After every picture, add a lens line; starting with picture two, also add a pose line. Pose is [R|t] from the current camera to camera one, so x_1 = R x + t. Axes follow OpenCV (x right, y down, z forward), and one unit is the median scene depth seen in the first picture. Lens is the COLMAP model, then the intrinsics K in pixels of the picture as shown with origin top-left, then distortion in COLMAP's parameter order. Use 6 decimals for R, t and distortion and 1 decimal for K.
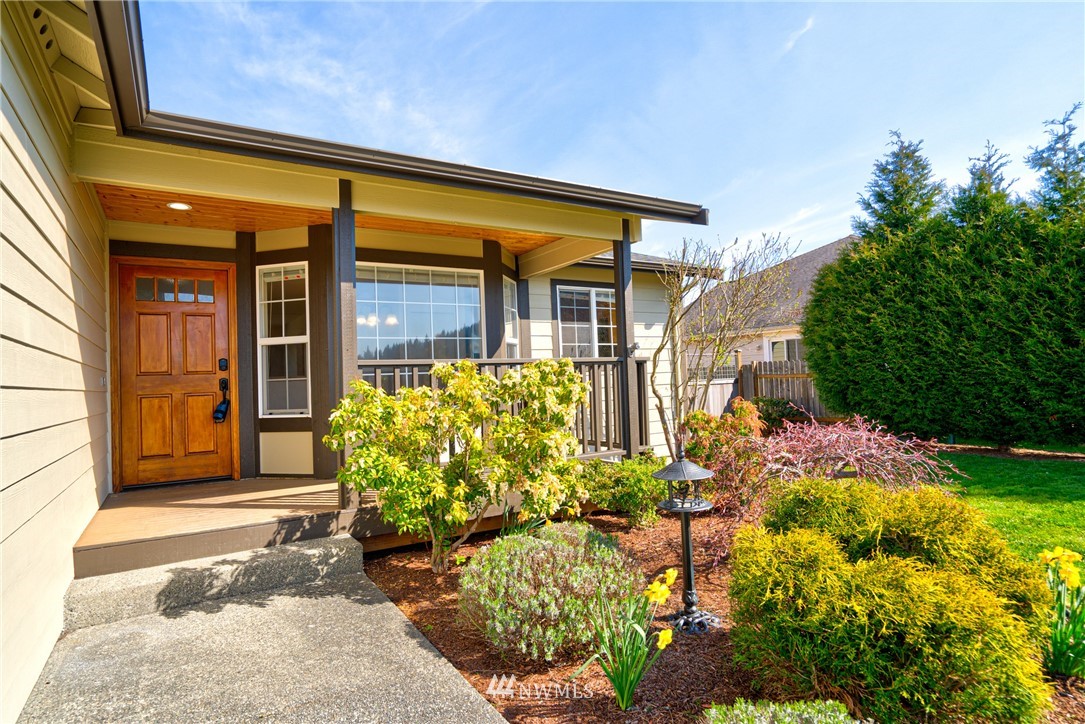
lens RADIAL K [[587.0, 0, 537.4], [0, 587.0, 363.8], [0, 0, 1]] dist [-0.024764, 0.000603]
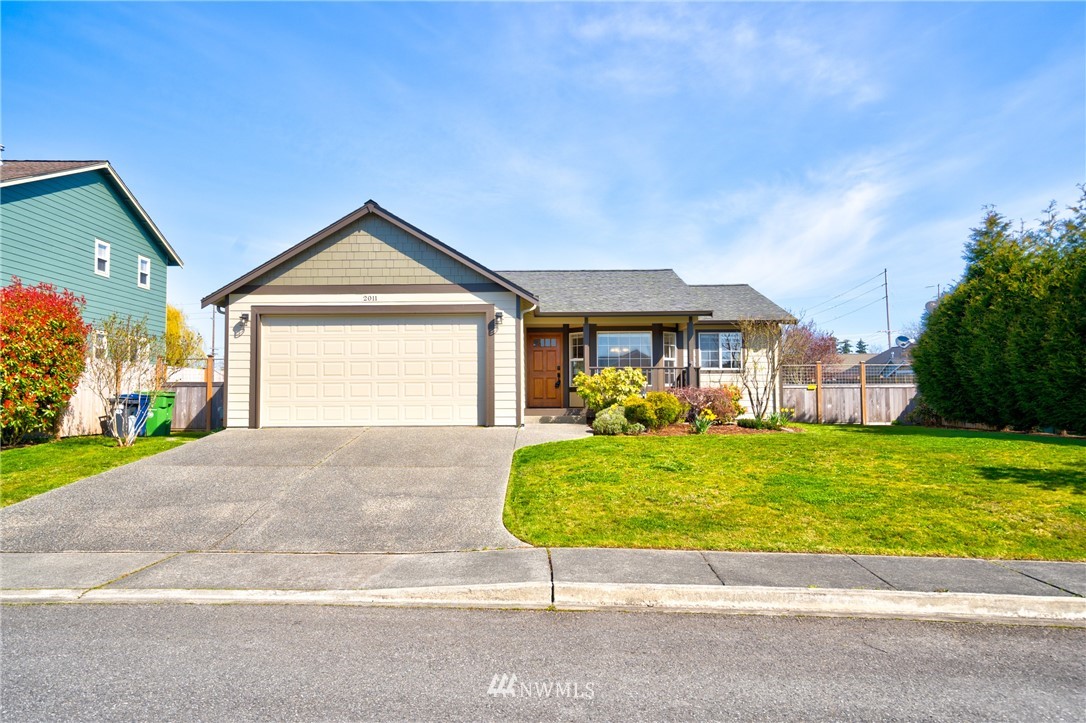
lens RADIAL K [[793.2, 0, 543.5], [0, 793.2, 363.9], [0, 0, 1]] dist [0.025494, 0.004294]
pose [[0.846526, 0.006162, -0.532312, 1.224859], [-0.012039, 0.999899, -0.007571, 0.009399], [0.532211, 0.012817, 0.846514, -1.946982]]
